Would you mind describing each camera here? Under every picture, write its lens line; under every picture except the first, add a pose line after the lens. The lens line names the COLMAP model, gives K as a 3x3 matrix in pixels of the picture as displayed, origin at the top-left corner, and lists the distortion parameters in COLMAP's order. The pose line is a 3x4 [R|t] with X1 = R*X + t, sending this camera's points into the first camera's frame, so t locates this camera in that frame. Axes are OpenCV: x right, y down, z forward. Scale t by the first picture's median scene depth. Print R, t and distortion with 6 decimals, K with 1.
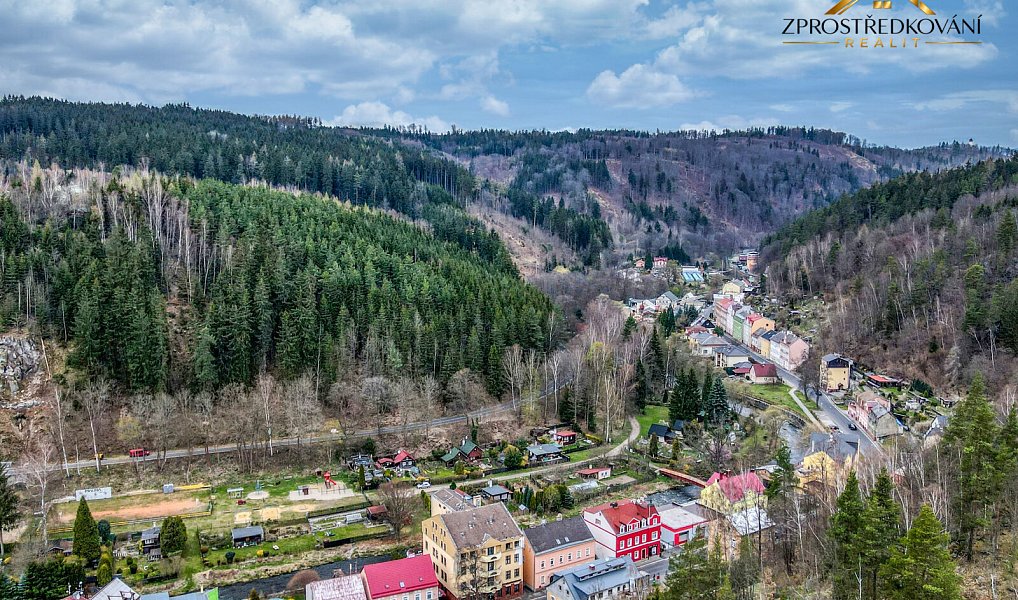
lens RADIAL K [[889.5, 0, 516.5], [0, 889.5, 299.4], [0, 0, 1]] dist [-0.016143, 0.084788]
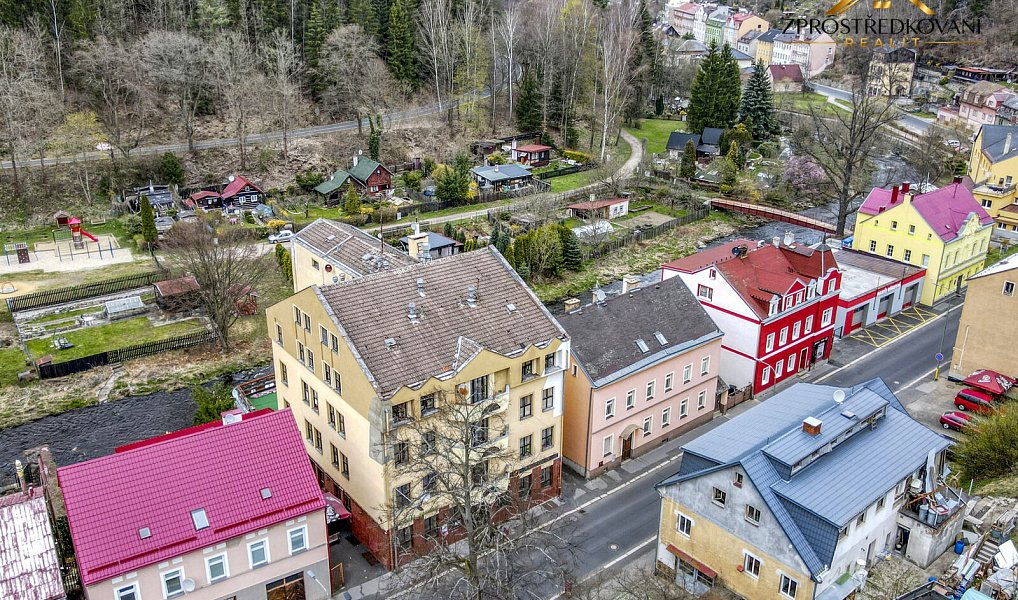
lens RADIAL K [[889.5, 0, 516.5], [0, 889.5, 299.4], [0, 0, 1]] dist [-0.016143, 0.084788]
pose [[0.990293, -0.041073, 0.132788, -0.041893], [0.007459, 0.969670, 0.244303, 0.122984], [-0.138795, -0.240941, 0.960564, 0.496525]]
